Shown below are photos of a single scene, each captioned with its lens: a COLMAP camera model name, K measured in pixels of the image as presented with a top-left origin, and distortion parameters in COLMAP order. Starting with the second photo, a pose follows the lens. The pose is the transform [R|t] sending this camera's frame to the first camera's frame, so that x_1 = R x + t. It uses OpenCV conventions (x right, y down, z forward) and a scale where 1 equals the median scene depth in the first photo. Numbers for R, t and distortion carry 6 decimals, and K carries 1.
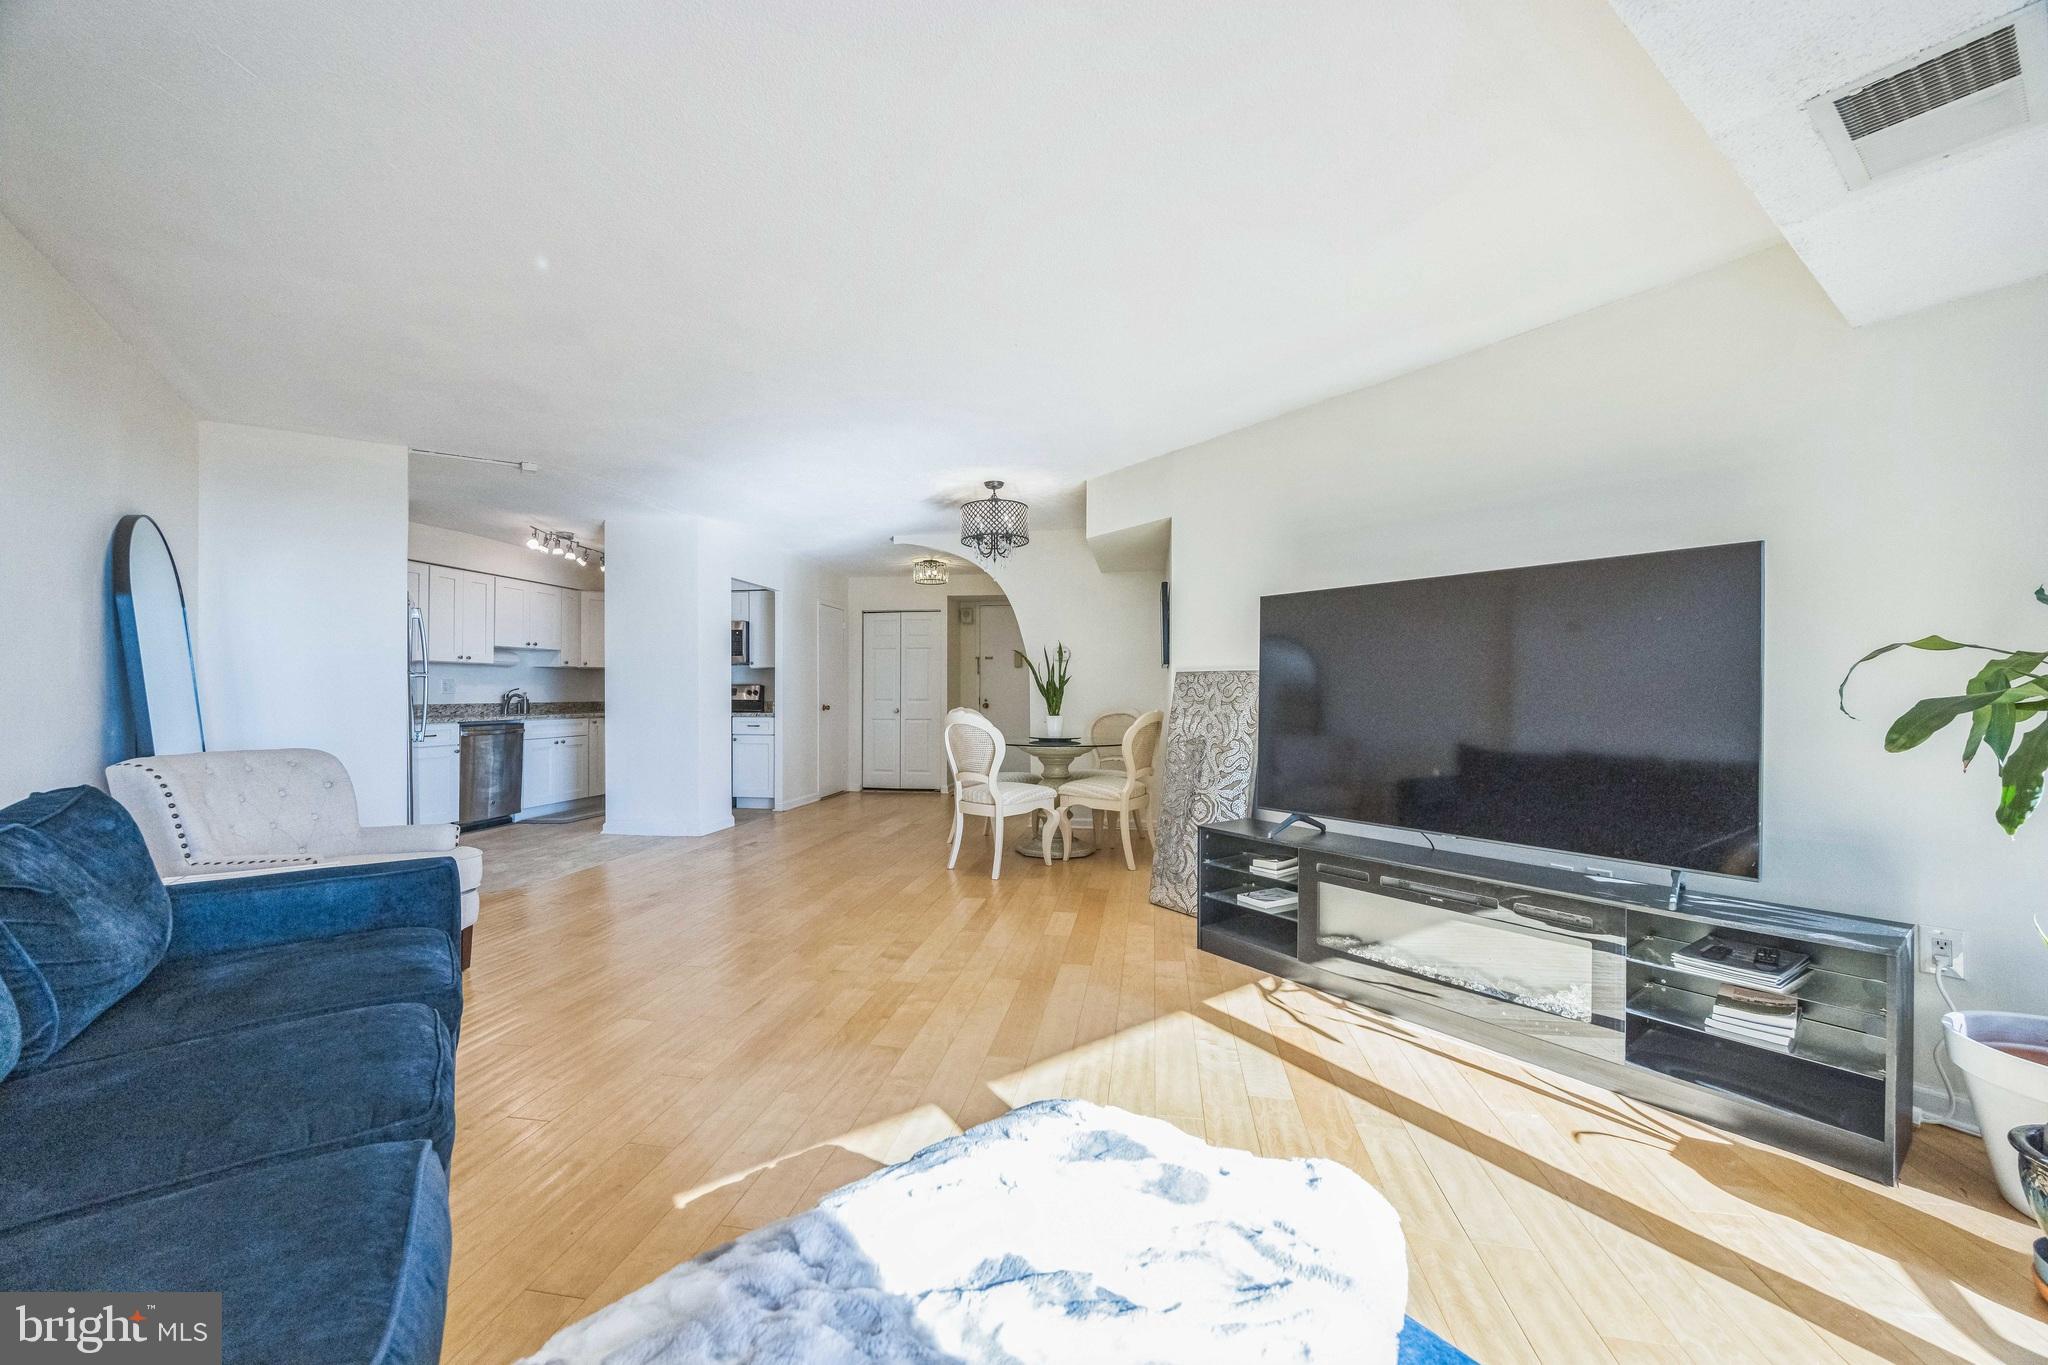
lens RADIAL K [[776.2, 0, 1013.8], [0, 776.2, 688.5], [0, 0, 1]] dist [-0.001589, -0.000516]
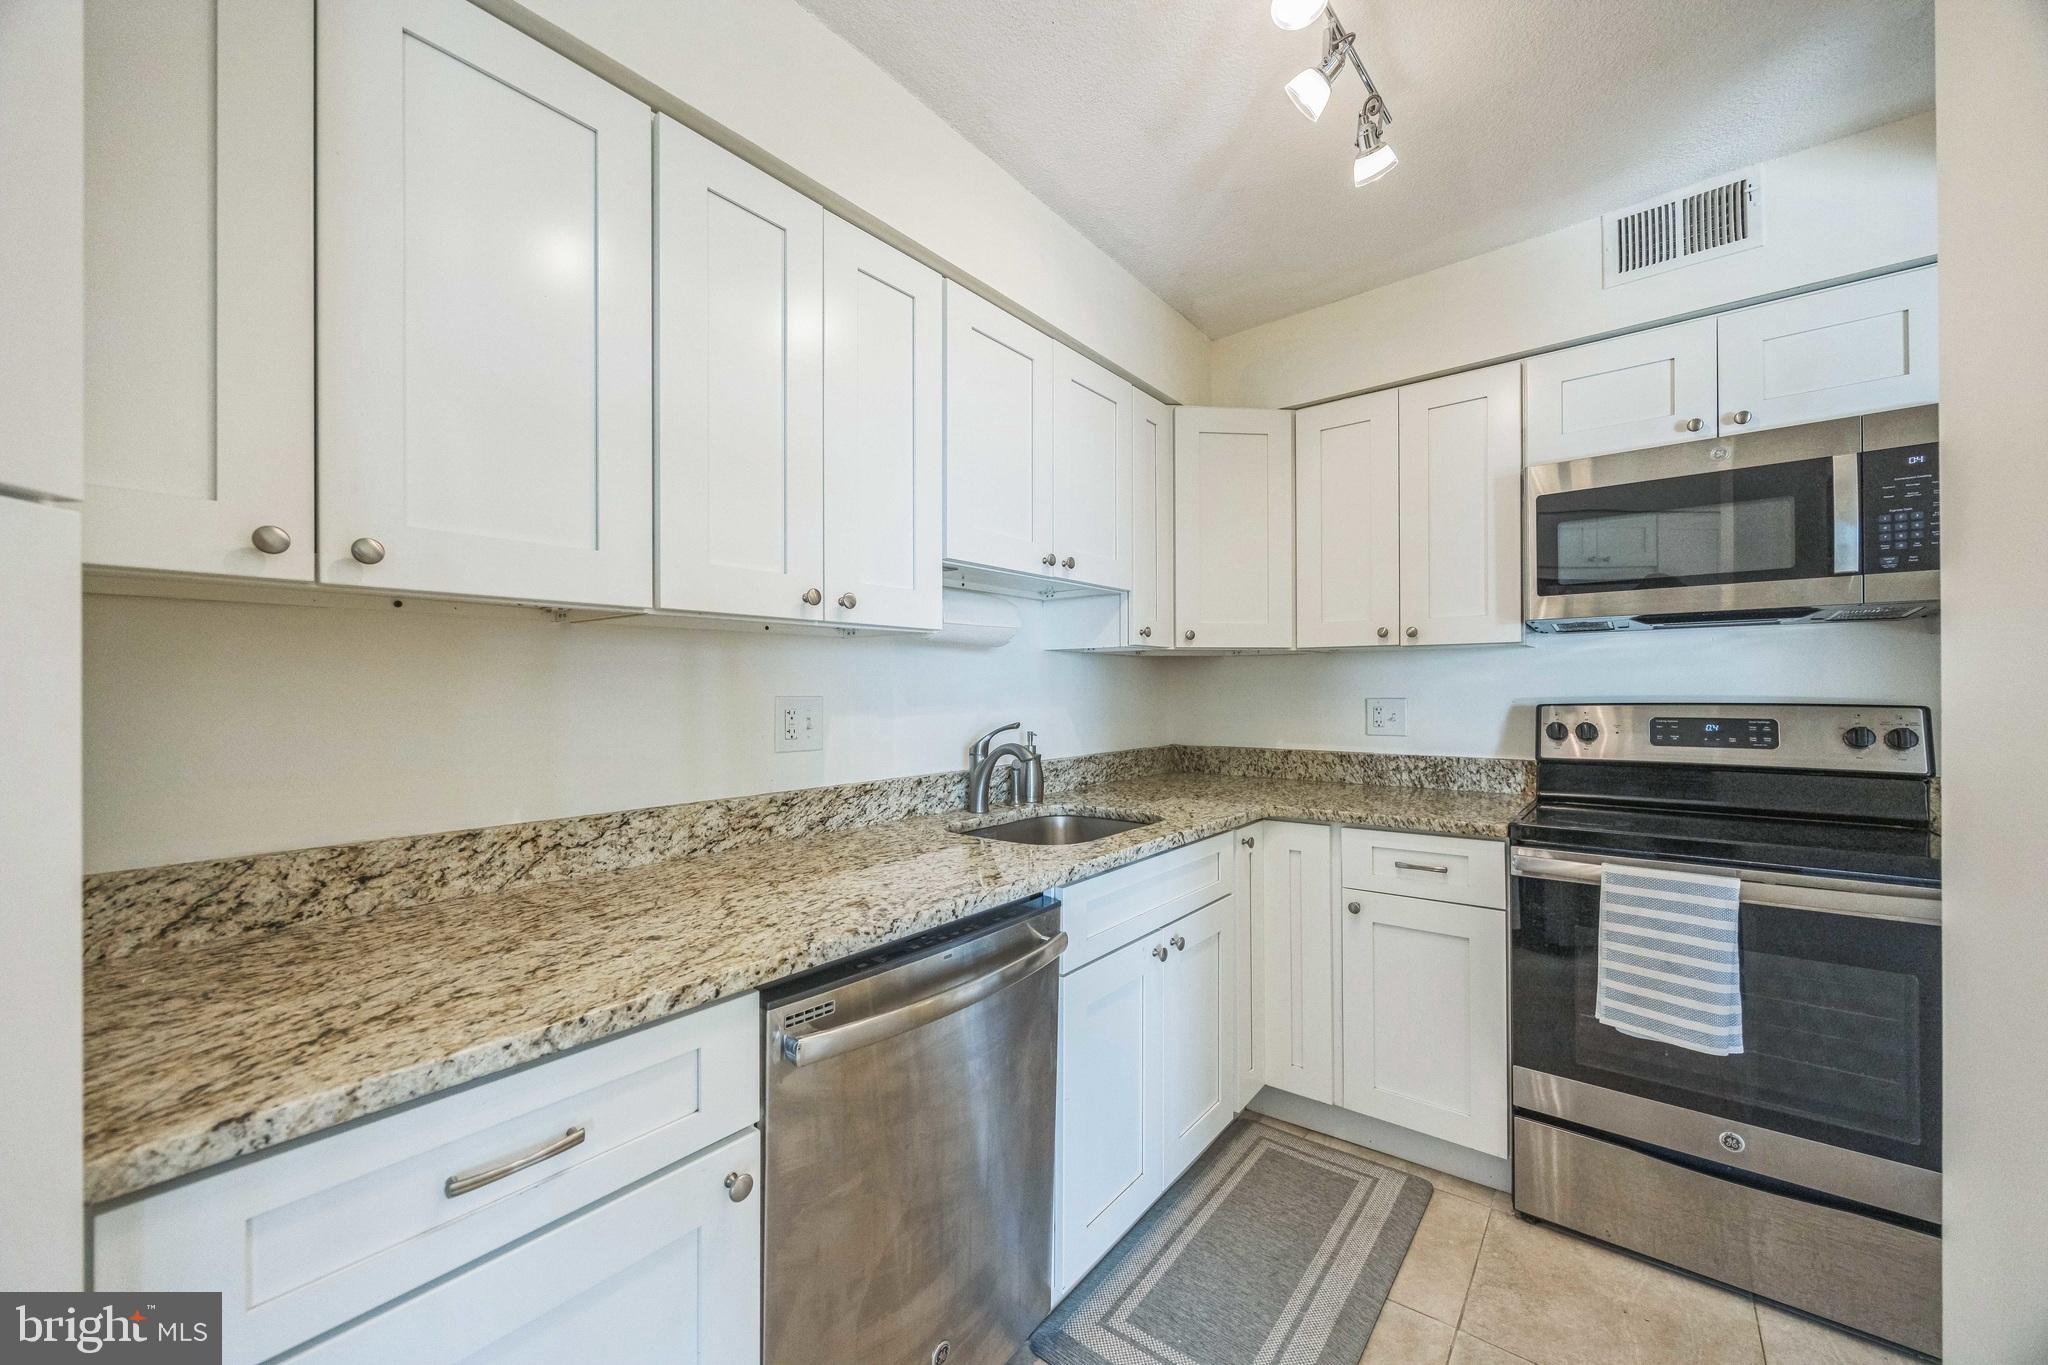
lens RADIAL K [[776.2, 0, 1018.9], [0, 776.2, 681.9], [0, 0, 1]] dist [-0.001589, -0.000516]
pose [[0.873996, -0.009964, -0.485831, -0.556904], [0.007722, 0.999948, -0.006616, -0.015004], [0.485872, 0.002031, 0.874027, 0.837253]]
